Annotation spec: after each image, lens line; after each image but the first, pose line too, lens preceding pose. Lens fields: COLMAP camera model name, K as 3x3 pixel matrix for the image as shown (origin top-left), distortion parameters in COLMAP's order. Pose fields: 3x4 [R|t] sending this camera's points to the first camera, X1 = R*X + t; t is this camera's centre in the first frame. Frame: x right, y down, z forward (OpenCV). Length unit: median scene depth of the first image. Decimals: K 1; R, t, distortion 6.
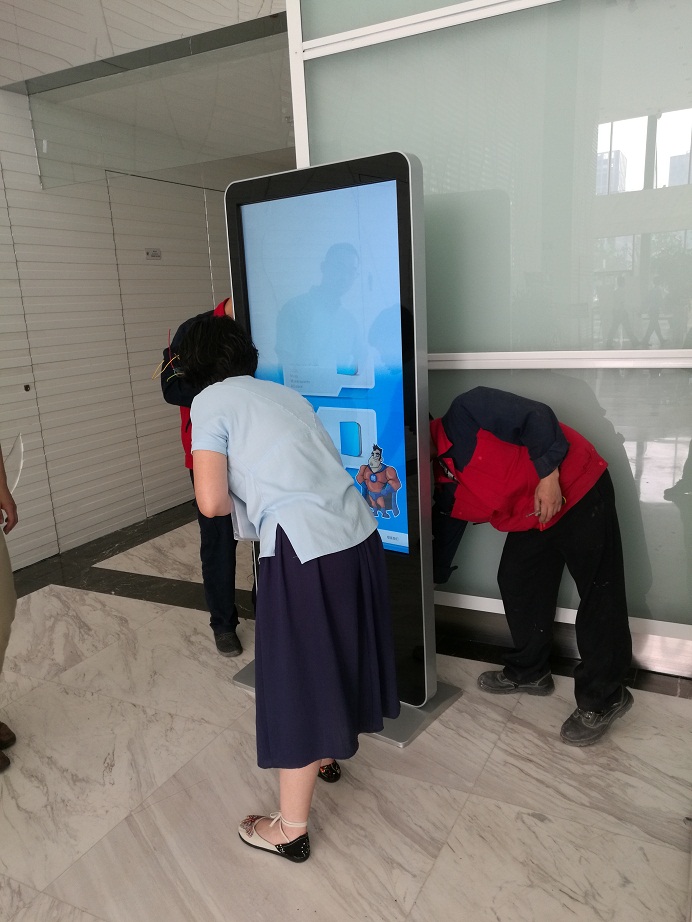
lens RADIAL K [[730.4, 0, 346.0], [0, 730.4, 461.0], [0, 0, 1]] dist [0.024146, 0.000095]
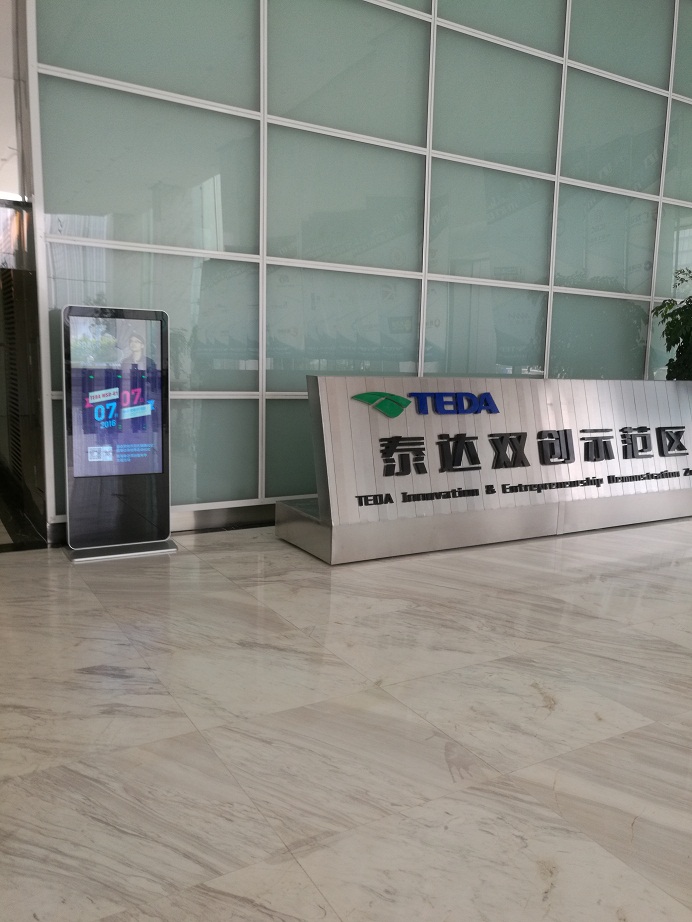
lens RADIAL K [[724.5, 0, 346.0], [0, 724.5, 461.0], [0, 0, 1]] dist [-0.002156, -0.000487]
pose [[0.532332, -0.047174, 0.845220, -1.583628], [0.126630, 0.991650, -0.024407, 0.224450], [-0.837011, 0.120023, 0.533860, -0.762411]]
